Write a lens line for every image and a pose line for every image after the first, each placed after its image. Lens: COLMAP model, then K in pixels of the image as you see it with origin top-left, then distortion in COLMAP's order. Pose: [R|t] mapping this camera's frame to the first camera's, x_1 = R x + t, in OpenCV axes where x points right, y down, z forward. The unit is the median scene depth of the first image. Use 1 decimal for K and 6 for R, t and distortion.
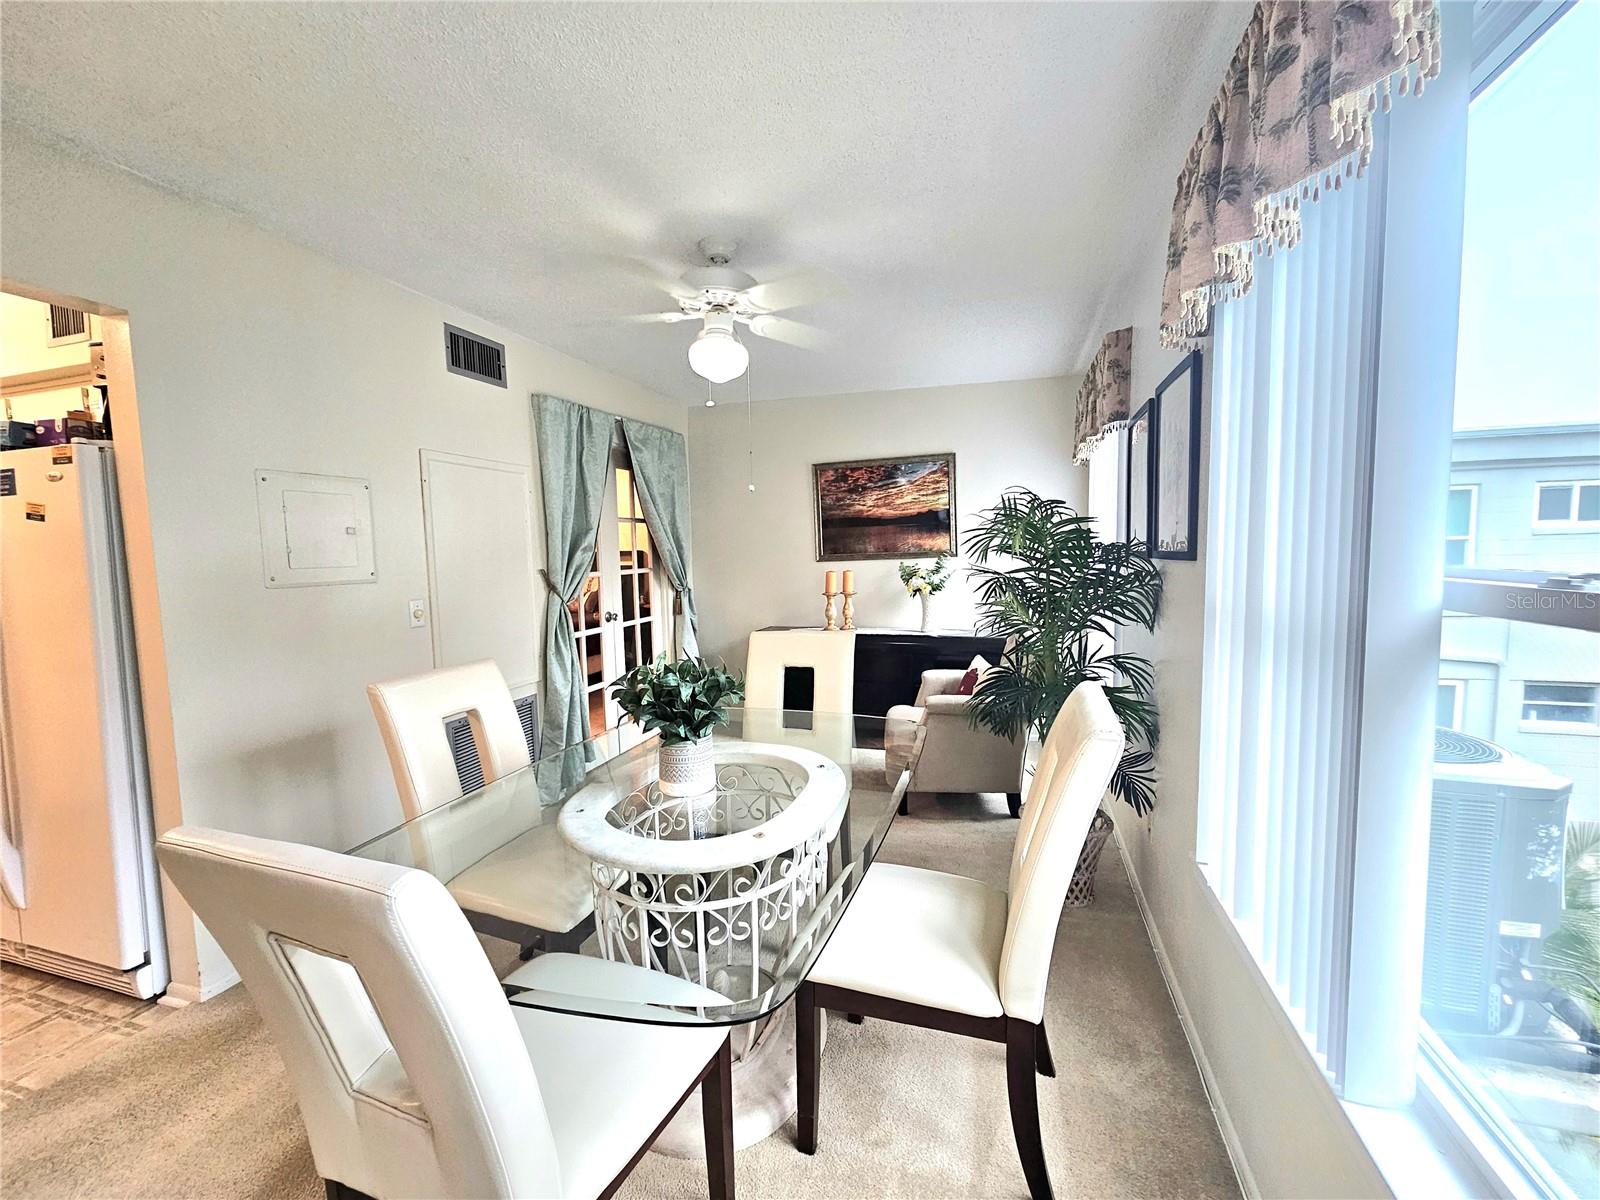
lens RADIAL K [[661.0, 0, 798.3], [0, 661.0, 605.4], [0, 0, 1]] dist [0.002445, 0.000913]
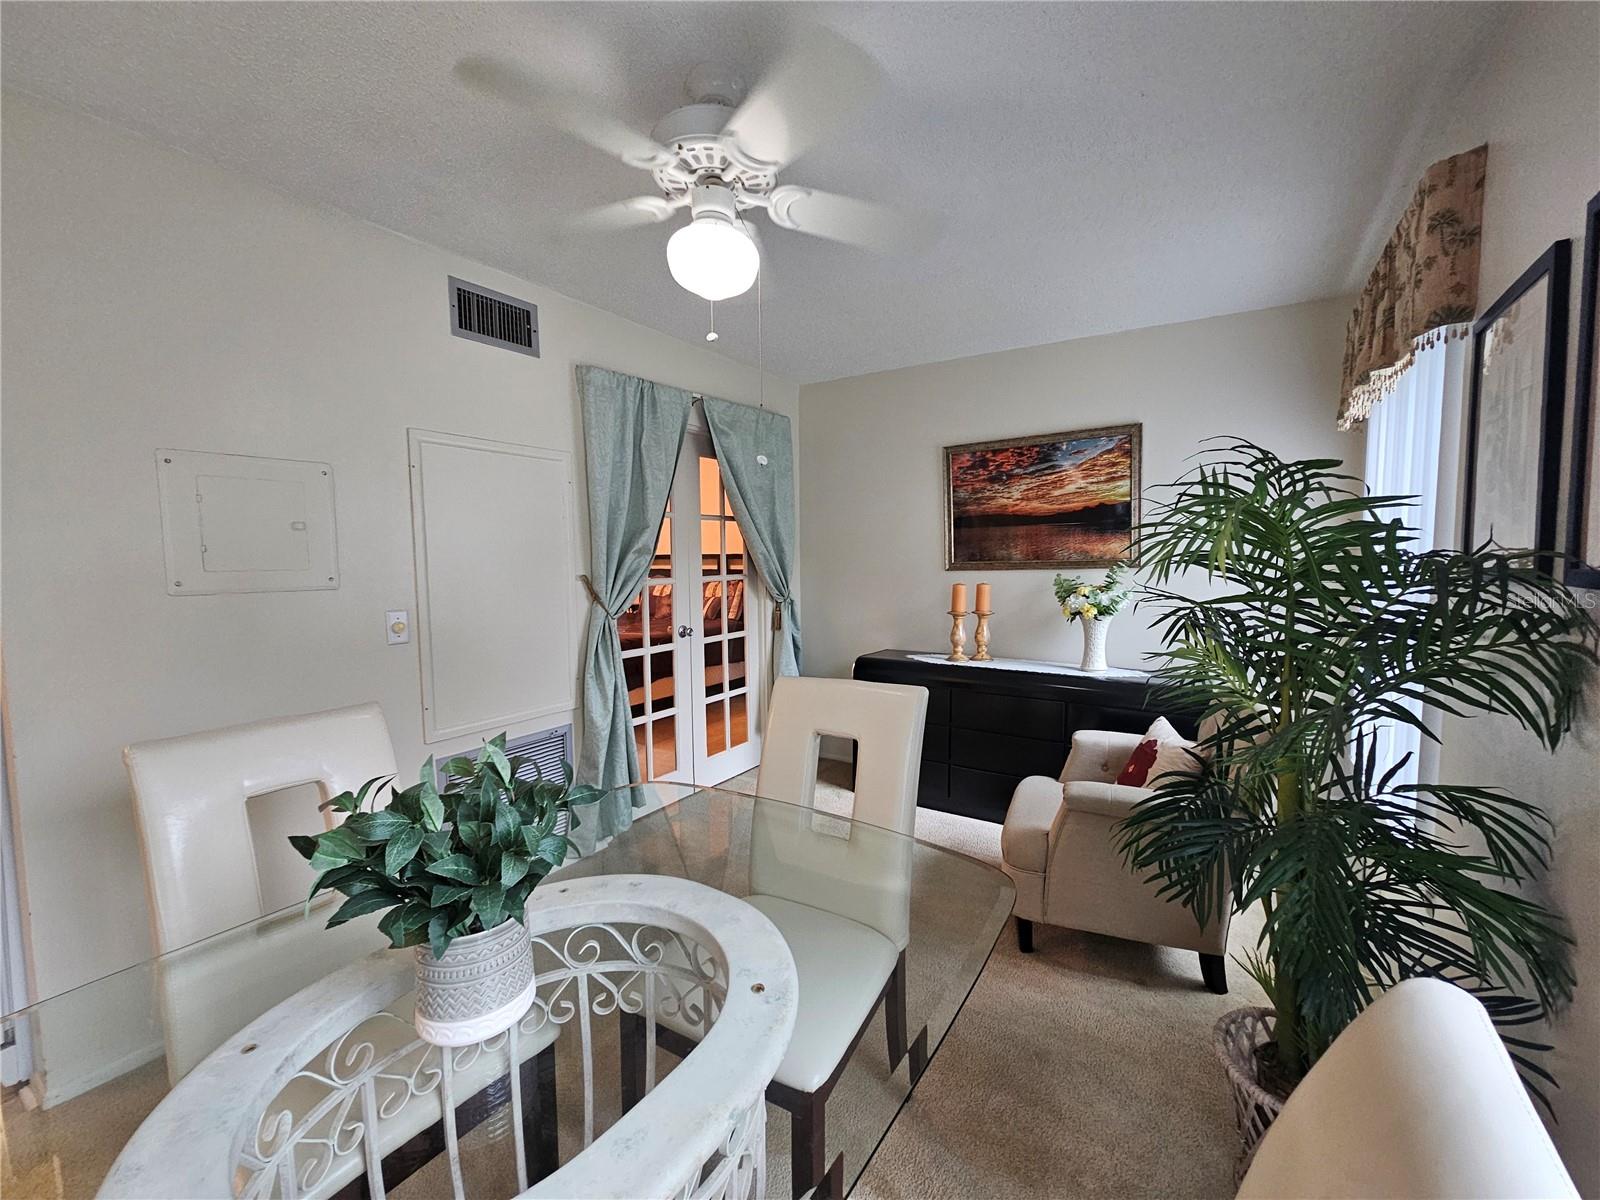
lens RADIAL K [[646.3, 0, 807.0], [0, 646.3, 603.2], [0, 0, 1]] dist [-0.000707, -0.000773]
pose [[0.962330, 0.032918, -0.269885, 0.098641], [-0.034817, 0.999391, -0.002249, -0.025192], [0.269647, 0.011561, 0.962890, 0.271322]]
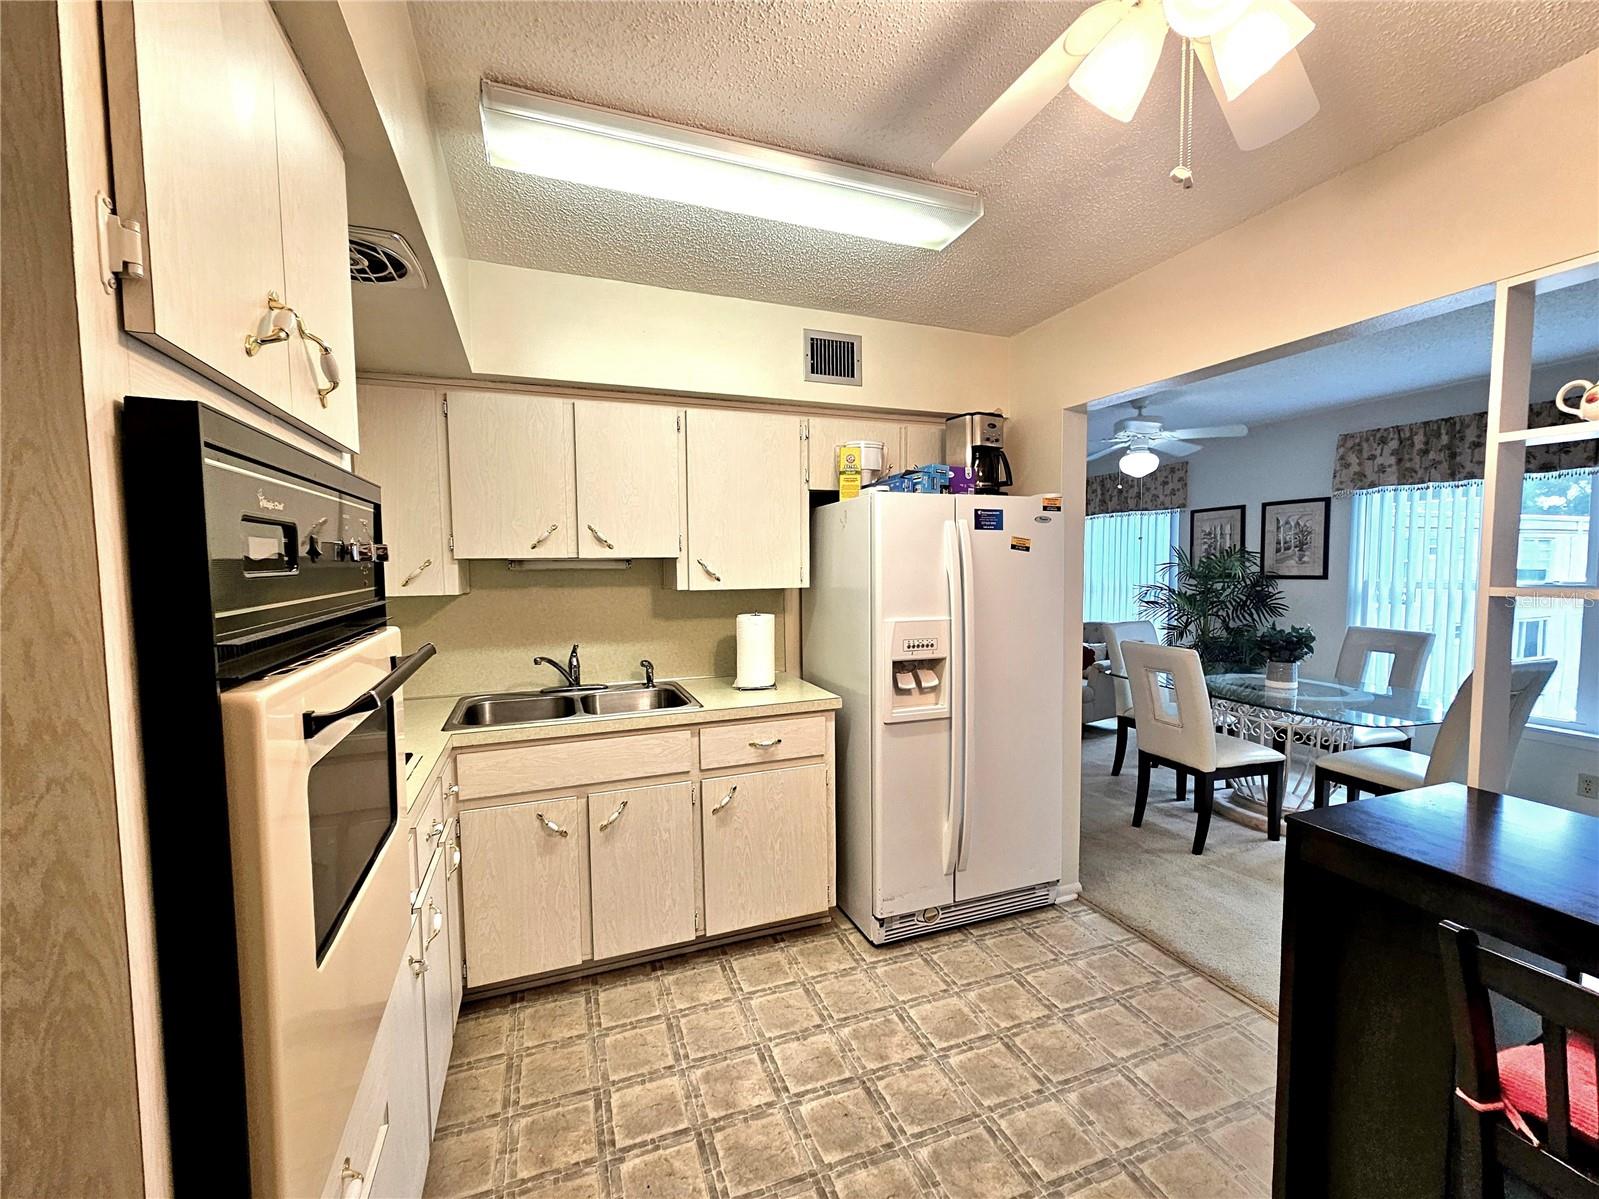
lens RADIAL K [[674.2, 0, 803.6], [0, 674.2, 604.4], [0, 0, 1]] dist [0.001688, 0.000335]
pose [[0.786199, -0.025147, 0.617462, -1.191520], [0.042009, 0.999035, -0.012802, -0.016221], [-0.616544, 0.036003, 0.786496, 0.104176]]
